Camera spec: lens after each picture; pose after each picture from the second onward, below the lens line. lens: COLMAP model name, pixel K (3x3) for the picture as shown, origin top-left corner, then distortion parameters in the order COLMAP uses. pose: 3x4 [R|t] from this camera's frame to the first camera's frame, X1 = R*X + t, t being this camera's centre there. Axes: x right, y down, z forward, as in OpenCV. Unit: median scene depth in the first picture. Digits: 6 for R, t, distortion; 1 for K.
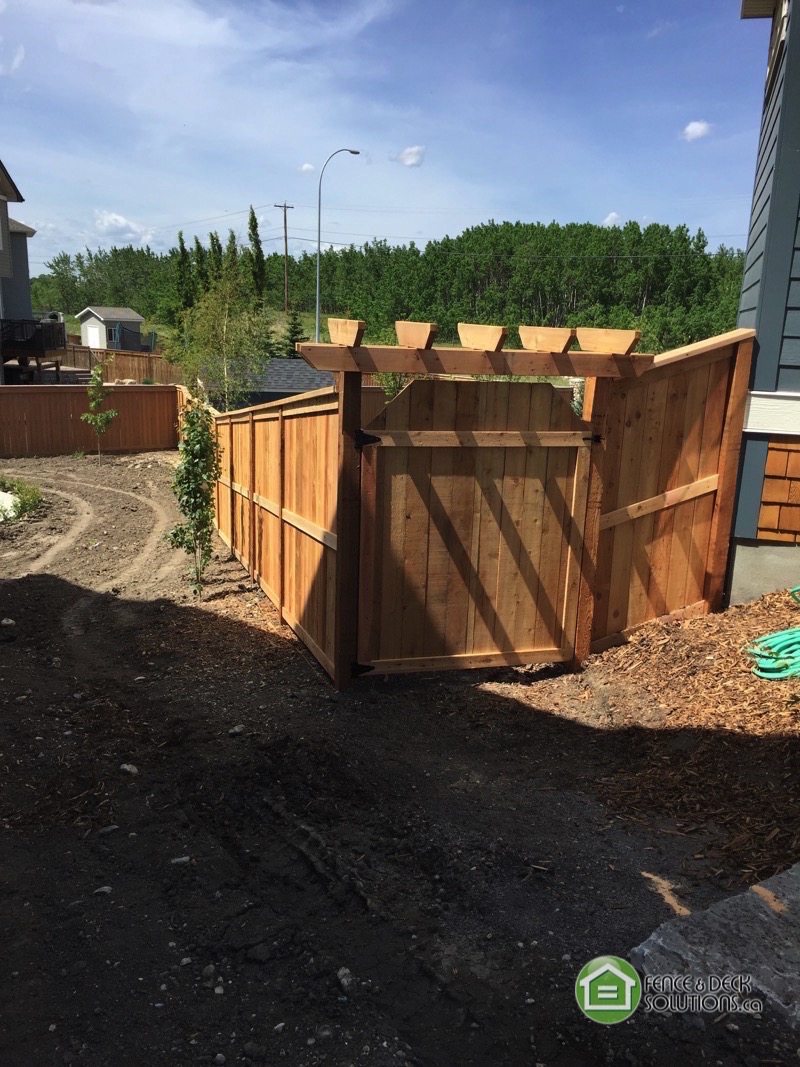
lens RADIAL K [[911.7, 0, 400.0], [0, 911.7, 533.5], [0, 0, 1]] dist [0.010471, 0.001542]
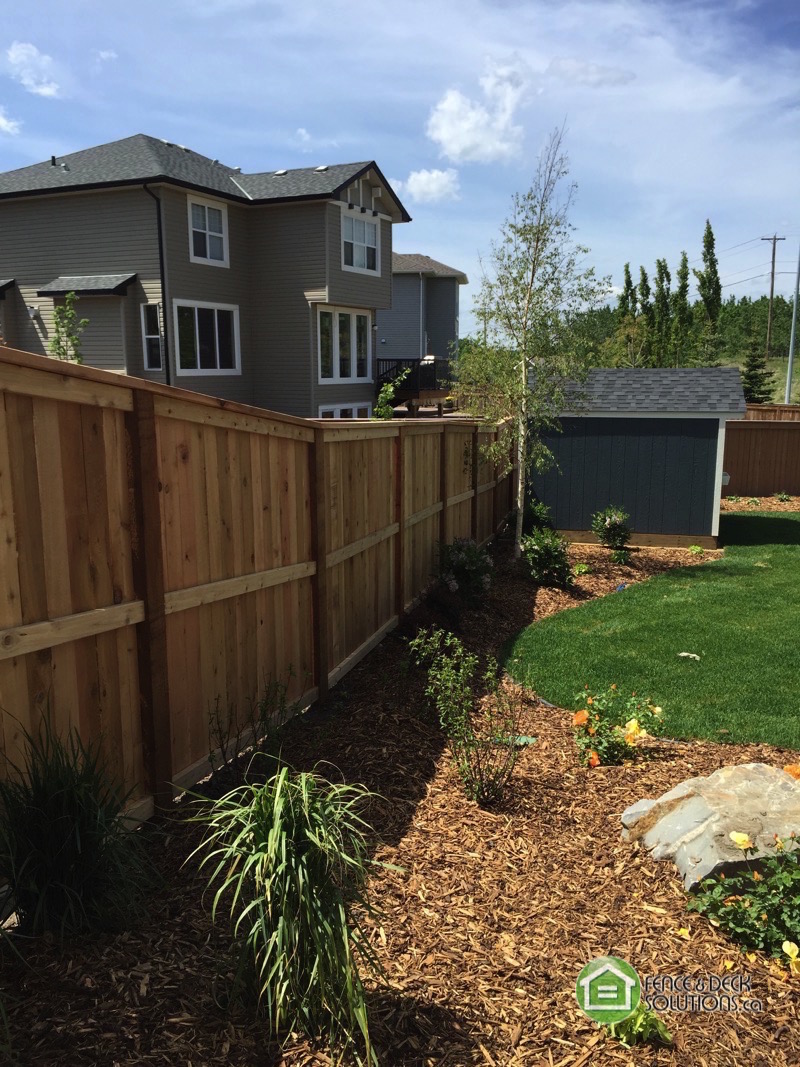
lens RADIAL K [[911.7, 0, 400.0], [0, 911.7, 533.5], [0, 0, 1]] dist [0.010471, 0.001542]
pose [[0.866570, 0.037841, -0.497620, 0.016917], [-0.072659, 0.996063, -0.050787, -0.012975], [0.493739, 0.080167, 0.865907, 0.160036]]
